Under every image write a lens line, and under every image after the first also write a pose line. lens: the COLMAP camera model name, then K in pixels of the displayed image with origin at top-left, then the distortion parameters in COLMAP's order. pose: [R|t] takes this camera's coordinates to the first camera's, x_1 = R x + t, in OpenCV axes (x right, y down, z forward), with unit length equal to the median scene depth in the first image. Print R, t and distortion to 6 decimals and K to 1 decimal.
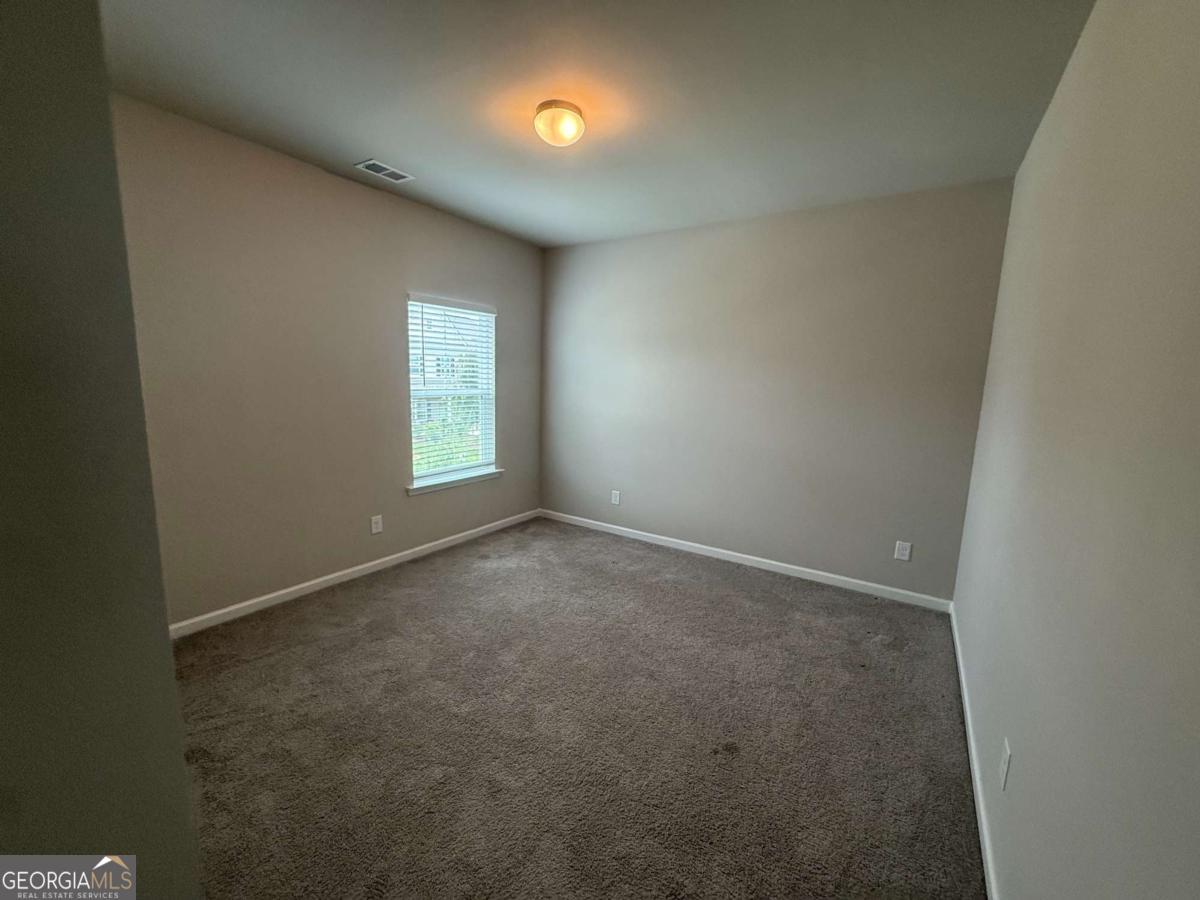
lens RADIAL K [[480.5, 0, 602.0], [0, 480.5, 449.9], [0, 0, 1]] dist [0.003399, -0.000630]
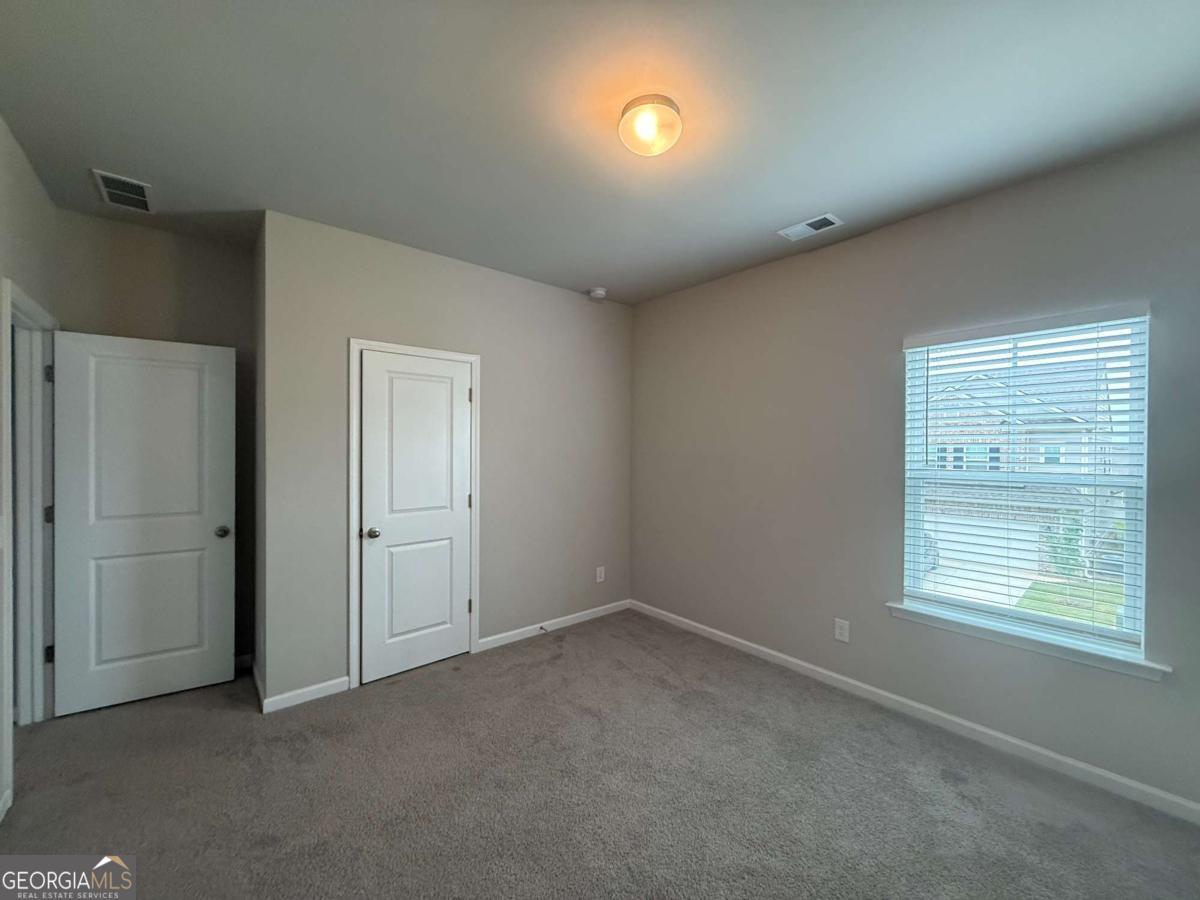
lens RADIAL K [[480.5, 0, 596.3], [0, 480.5, 448.8], [0, 0, 1]] dist [0.003399, -0.000630]
pose [[-0.290596, -0.027211, -0.956459, 0.434793], [-0.157824, 0.987267, 0.019864, -0.097533], [0.943740, 0.156725, -0.291191, 0.782490]]
